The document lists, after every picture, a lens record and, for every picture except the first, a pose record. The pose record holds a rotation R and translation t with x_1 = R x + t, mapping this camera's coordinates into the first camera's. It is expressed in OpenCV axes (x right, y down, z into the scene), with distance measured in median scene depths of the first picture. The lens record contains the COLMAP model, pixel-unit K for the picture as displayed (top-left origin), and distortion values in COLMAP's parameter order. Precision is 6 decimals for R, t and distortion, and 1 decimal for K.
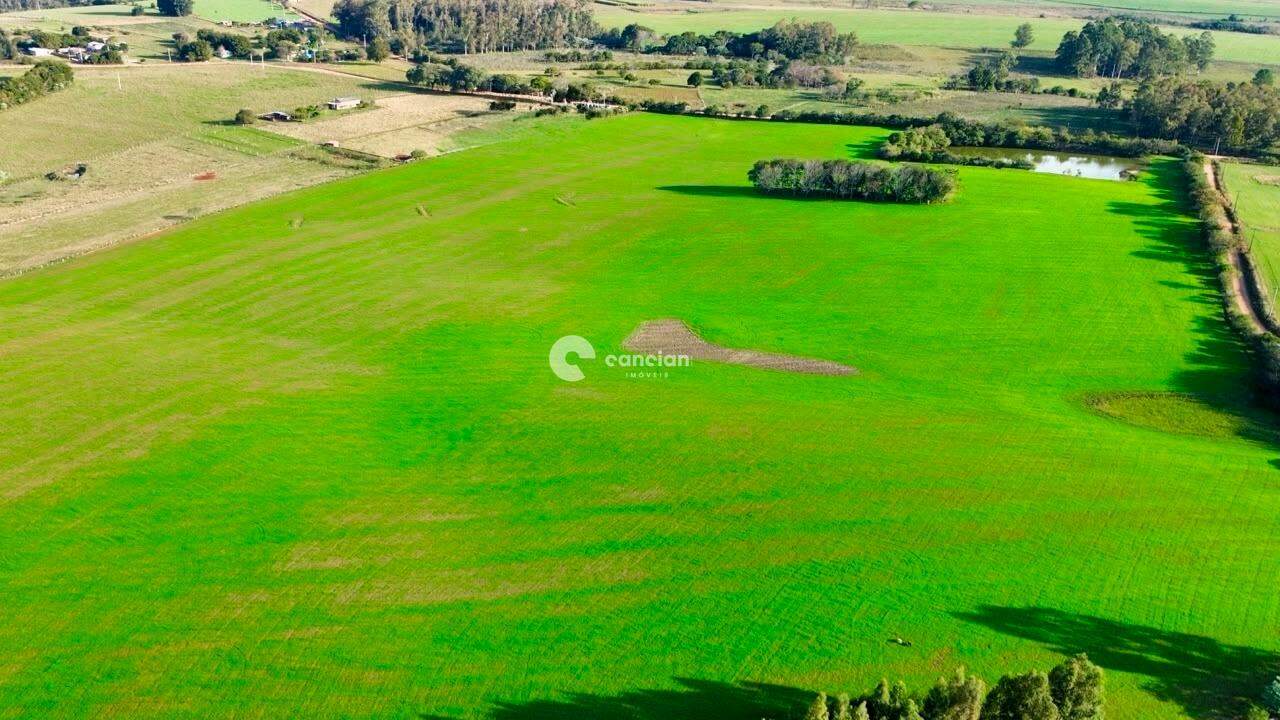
lens RADIAL K [[1129.1, 0, 550.8], [0, 1129.1, 437.9], [0, 0, 1]] dist [0.052176, -0.043081]
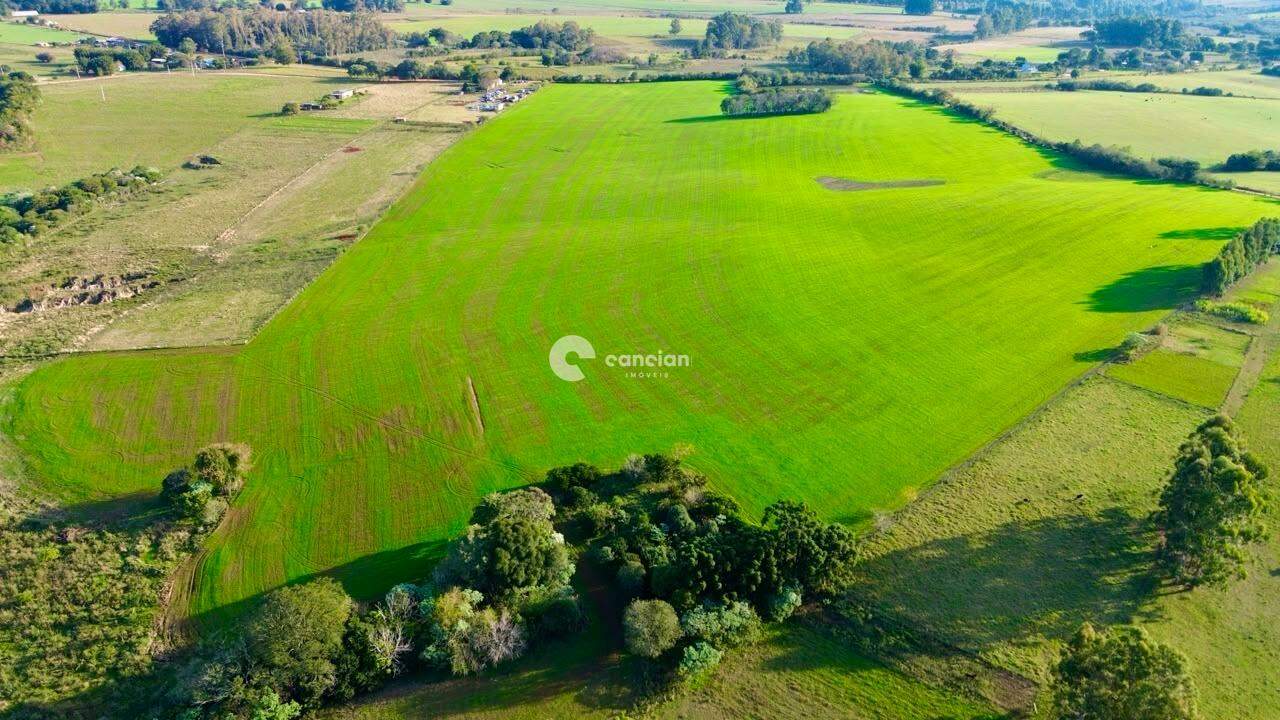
lens RADIAL K [[900.1, 0, 640.0], [0, 900.1, 360.0], [0, 0, 1]] dist [0.060491, -0.054681]
pose [[0.847165, -0.221933, 0.482759, -0.497402], [0.223898, 0.973091, 0.054443, 0.018687], [-0.481852, 0.061967, 0.874059, -0.043019]]
